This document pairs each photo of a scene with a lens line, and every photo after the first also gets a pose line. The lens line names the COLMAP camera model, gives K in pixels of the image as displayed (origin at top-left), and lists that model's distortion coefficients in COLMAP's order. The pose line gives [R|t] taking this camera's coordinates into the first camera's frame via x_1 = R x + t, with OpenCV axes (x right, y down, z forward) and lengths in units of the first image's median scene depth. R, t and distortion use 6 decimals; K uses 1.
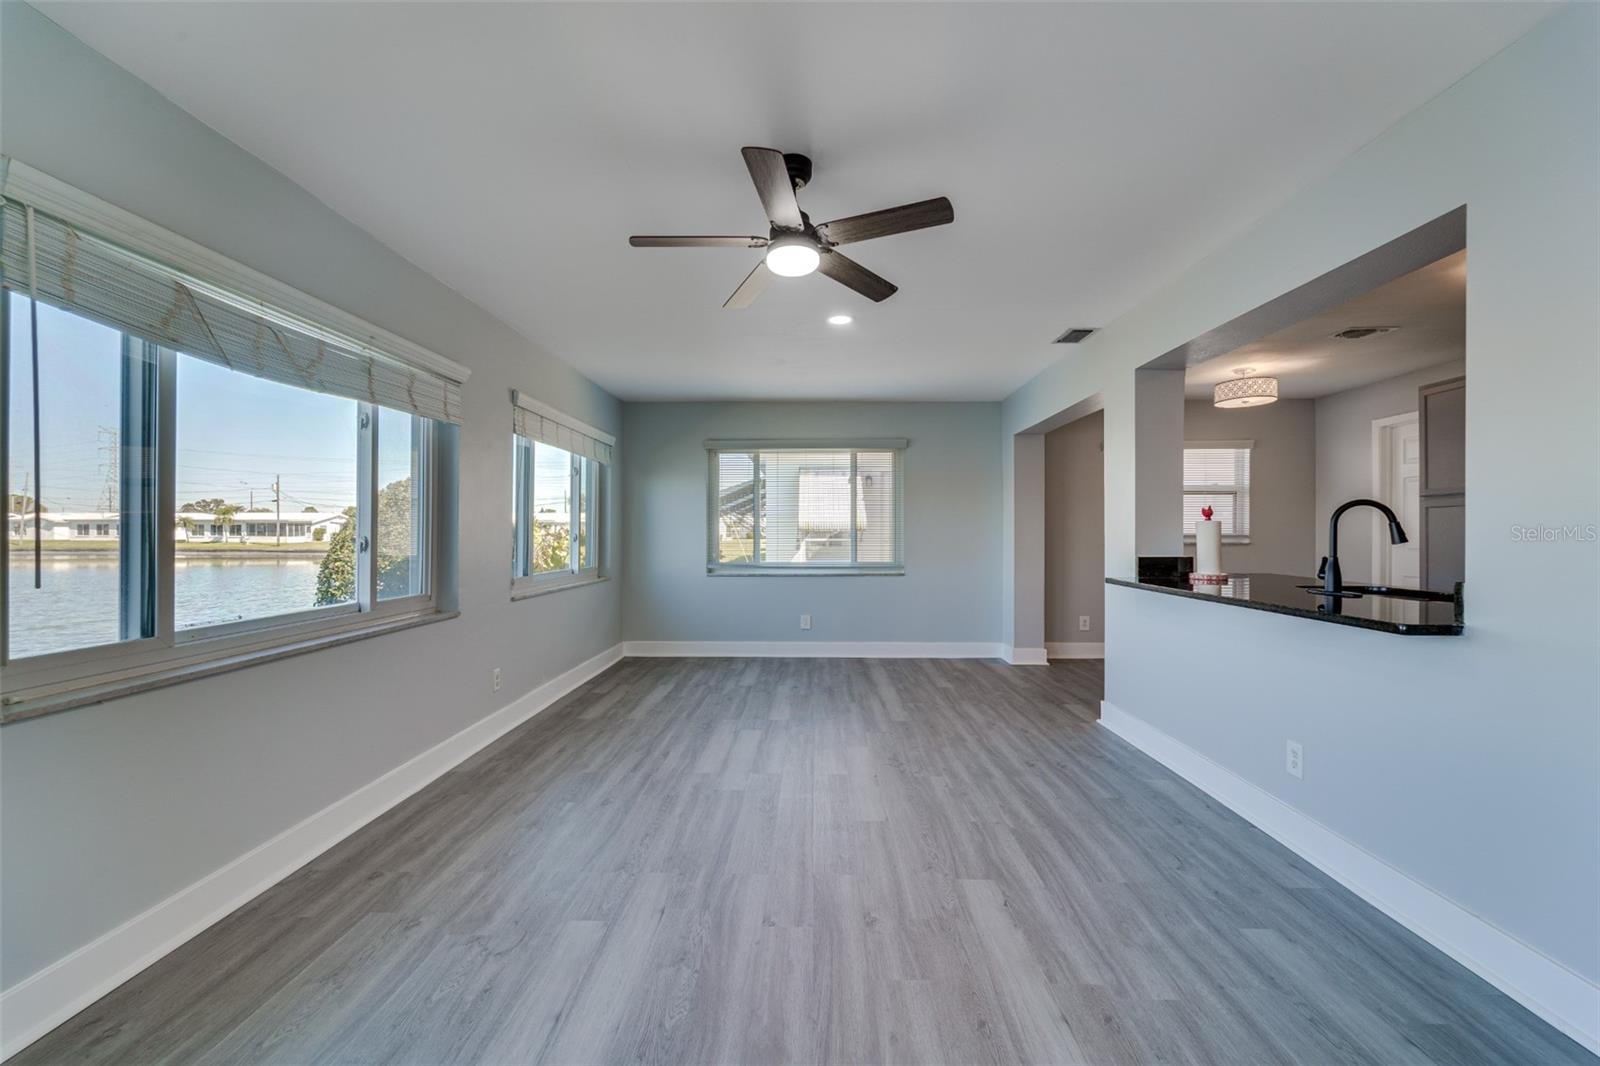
lens RADIAL K [[649.7, 0, 791.4], [0, 649.7, 533.8], [0, 0, 1]] dist [0.001429, -0.001719]
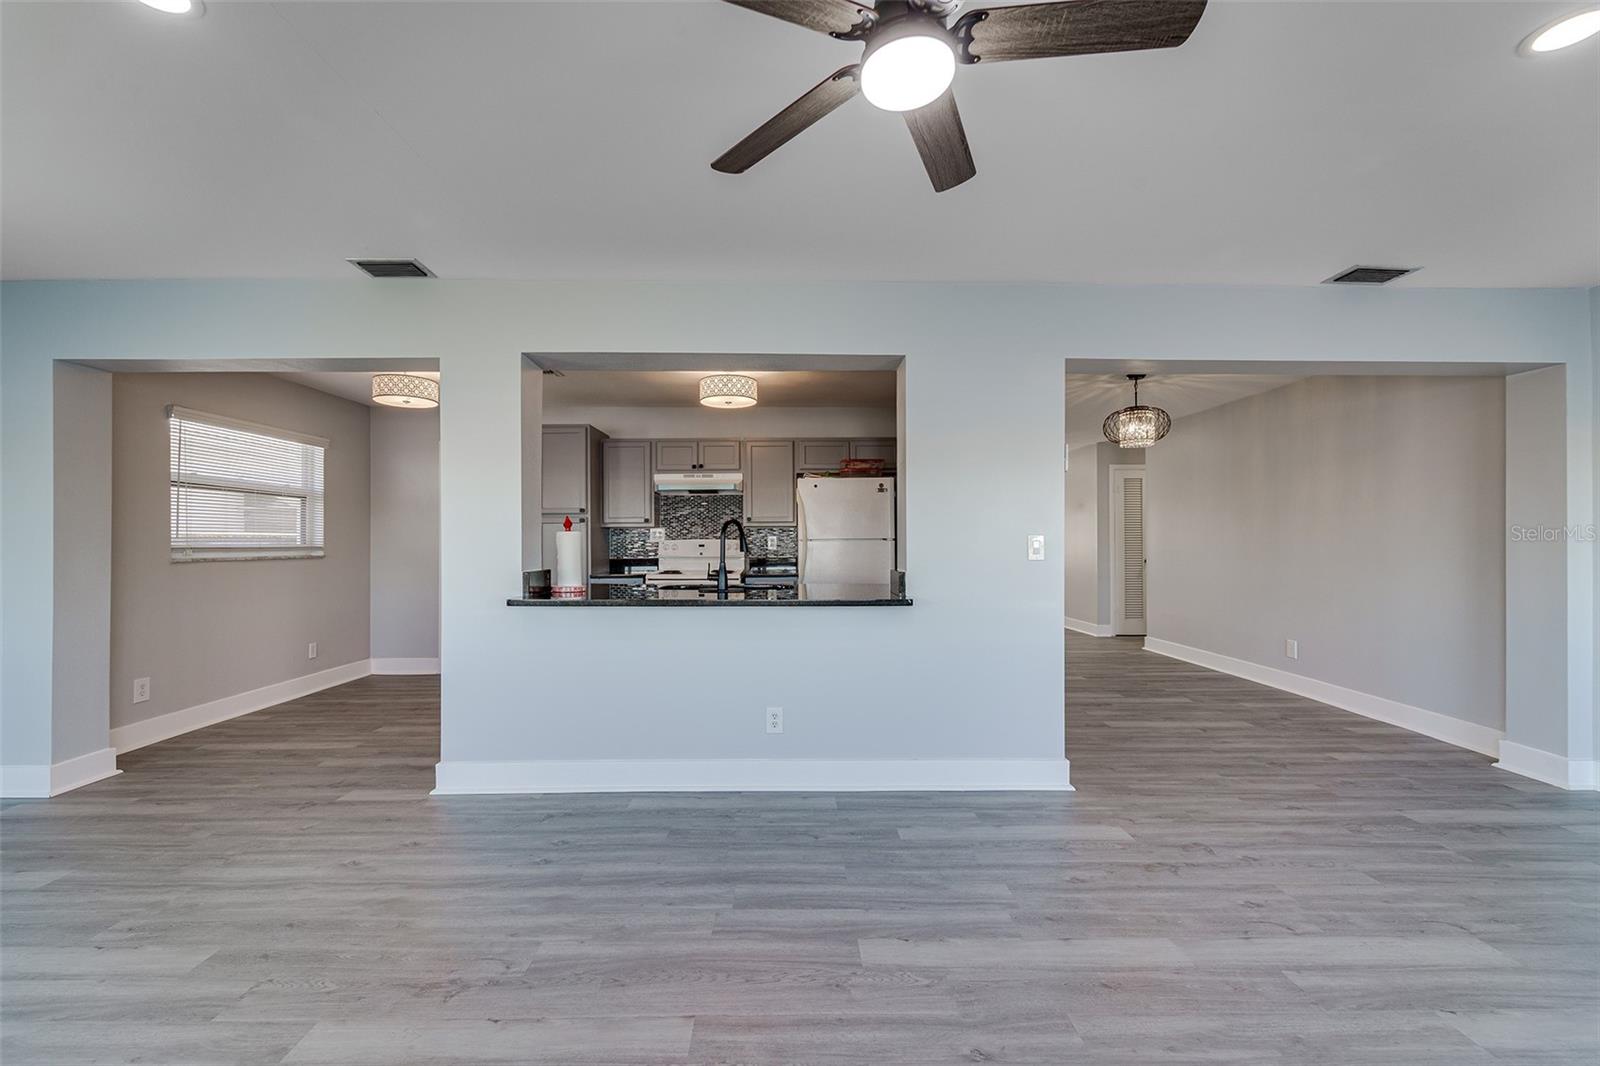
lens RADIAL K [[649.7, 0, 797.0], [0, 649.7, 542.5], [0, 0, 1]] dist [0.001429, -0.001719]
pose [[-0.050424, 0.000197, 0.998728, -0.466429], [0.002732, 0.999996, -0.000060, -0.003978], [-0.998724, 0.002725, -0.050425, 0.932580]]
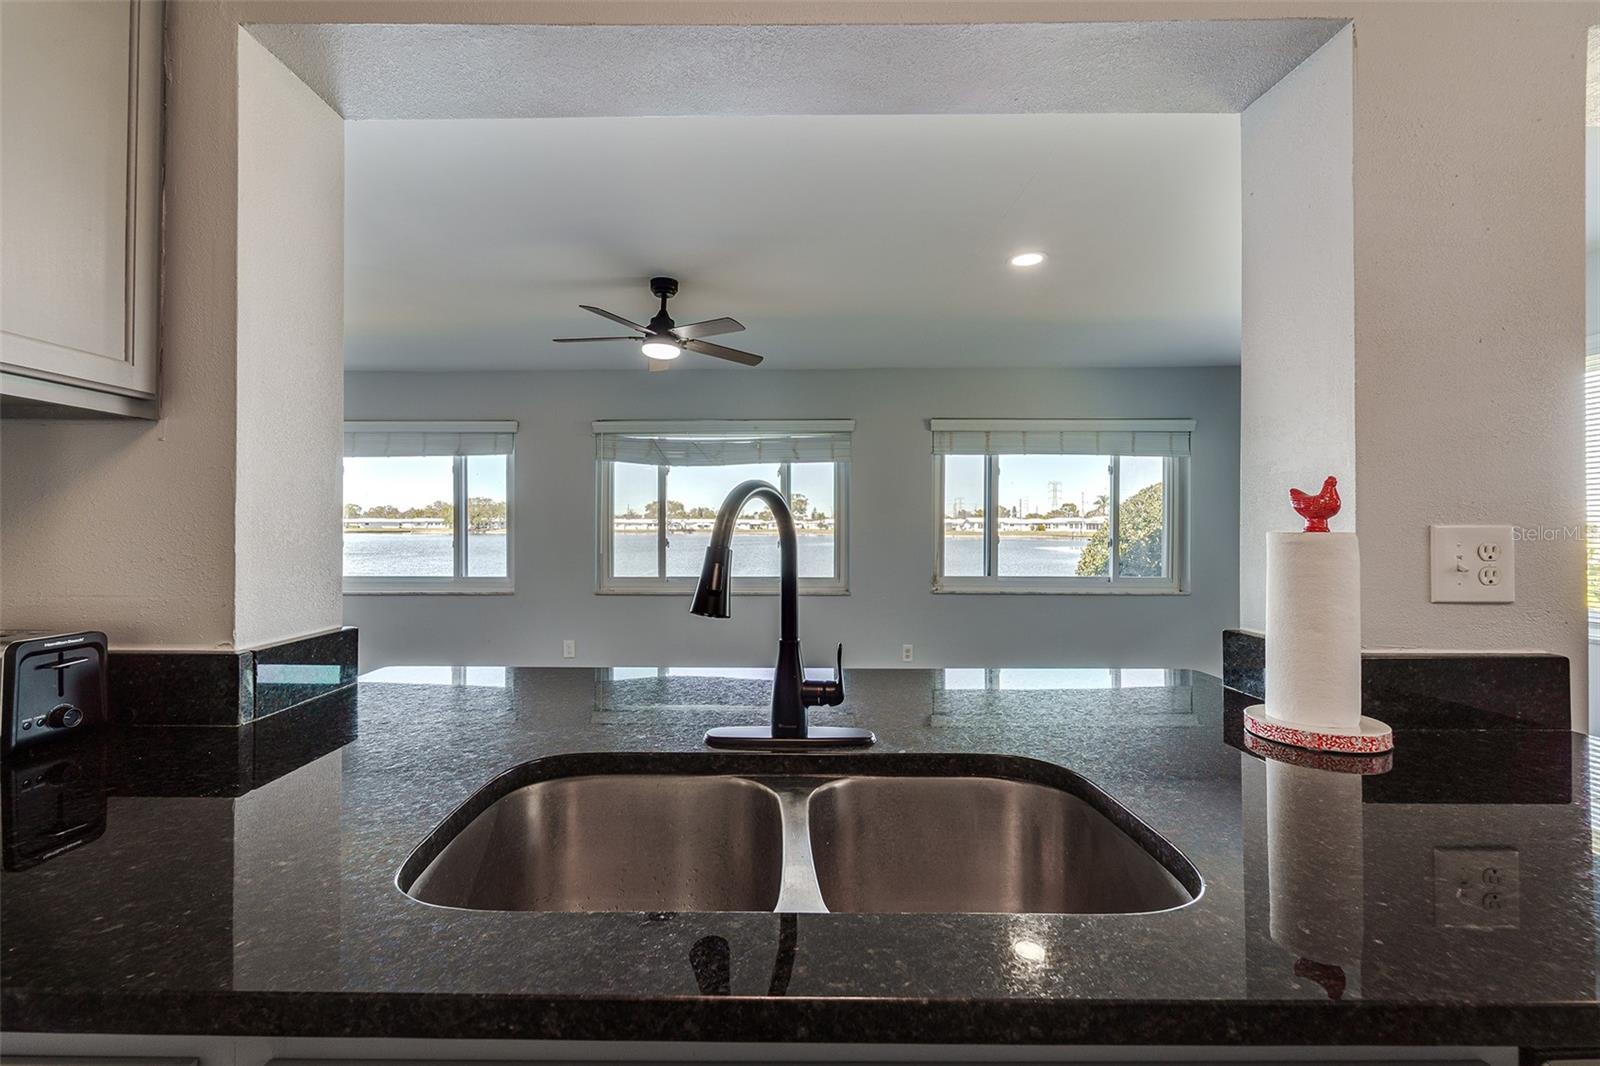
lens RADIAL K [[681.1, 0, 766.6], [0, 681.1, 522.0], [0, 0, 1]] dist [-0.009736, -0.000513]
pose [[0.017986, -0.006864, -0.999815, 1.237179], [-0.005534, 0.999960, -0.006965, -0.028359], [0.999823, 0.005658, 0.017947, 0.995853]]
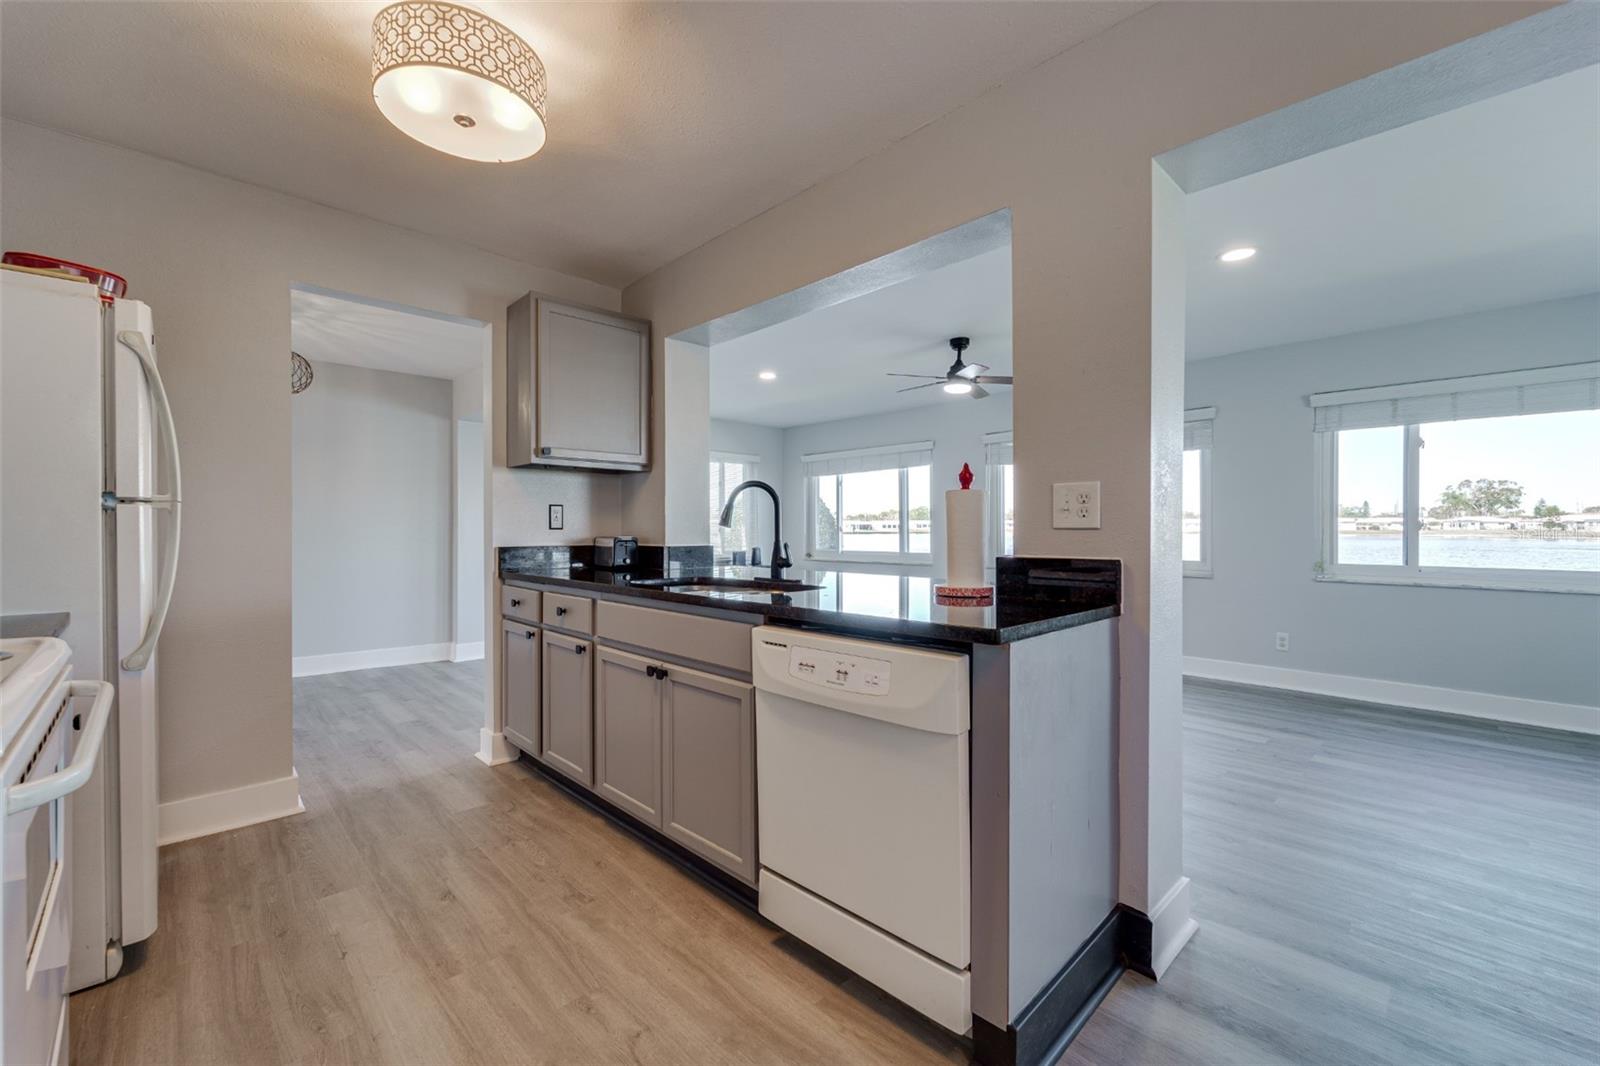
lens RADIAL K [[649.7, 0, 788.0], [0, 649.7, 531.1], [0, 0, 1]] dist [0.001429, -0.001719]
pose [[-0.700920, 0.004313, -0.713227, 1.520305], [-0.000716, 0.999977, 0.006751, 0.013973], [0.713240, 0.005243, -0.700901, 1.696959]]
